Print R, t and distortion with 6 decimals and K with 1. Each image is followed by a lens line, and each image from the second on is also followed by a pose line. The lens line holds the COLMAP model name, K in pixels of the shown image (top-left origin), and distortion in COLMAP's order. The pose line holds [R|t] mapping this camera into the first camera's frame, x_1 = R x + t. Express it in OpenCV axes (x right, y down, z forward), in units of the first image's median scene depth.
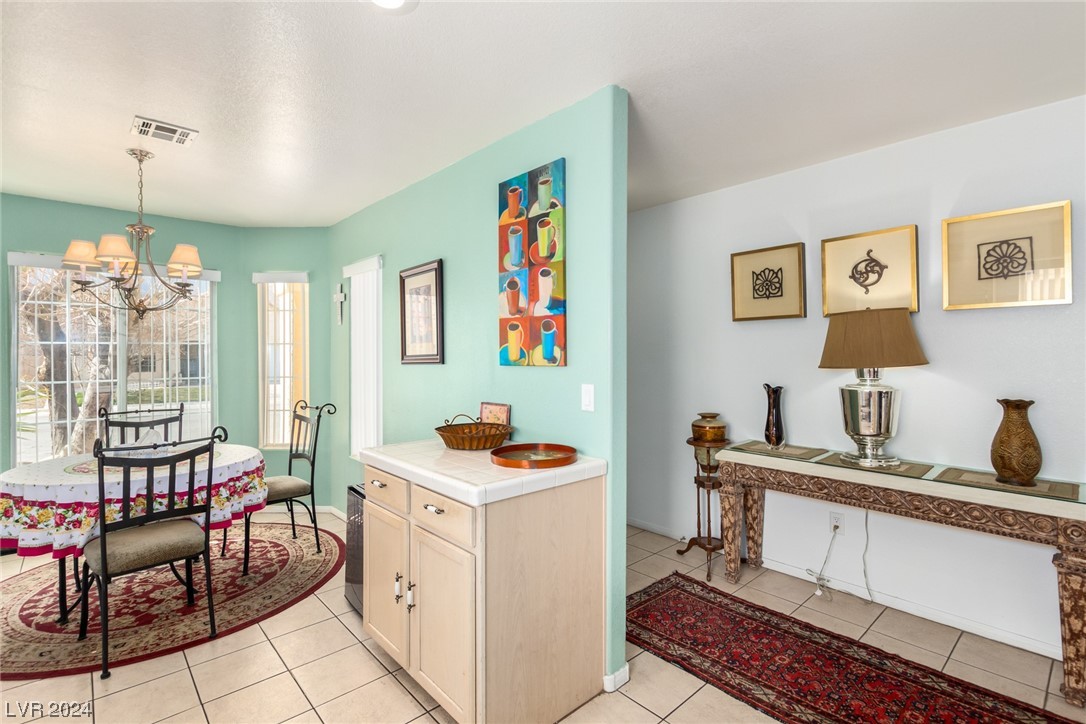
lens RADIAL K [[493.9, 0, 536.0], [0, 493.9, 348.5], [0, 0, 1]] dist [0.004865, -0.004762]
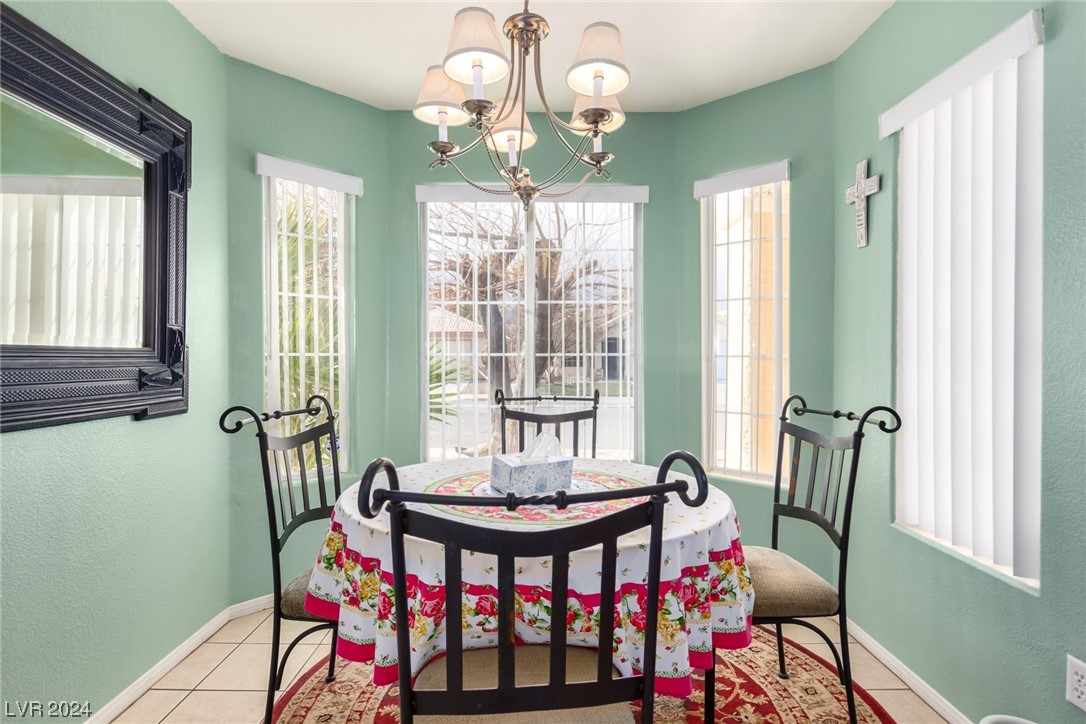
lens RADIAL K [[558.3, 0, 539.6], [0, 558.3, 363.6], [0, 0, 1]] dist [-0.005728, -0.000978]
pose [[0.741556, 0.017475, -0.670663, -0.331922], [0.002717, 0.999574, 0.029050, 0.063303], [0.670885, -0.023364, 0.741193, 0.479261]]
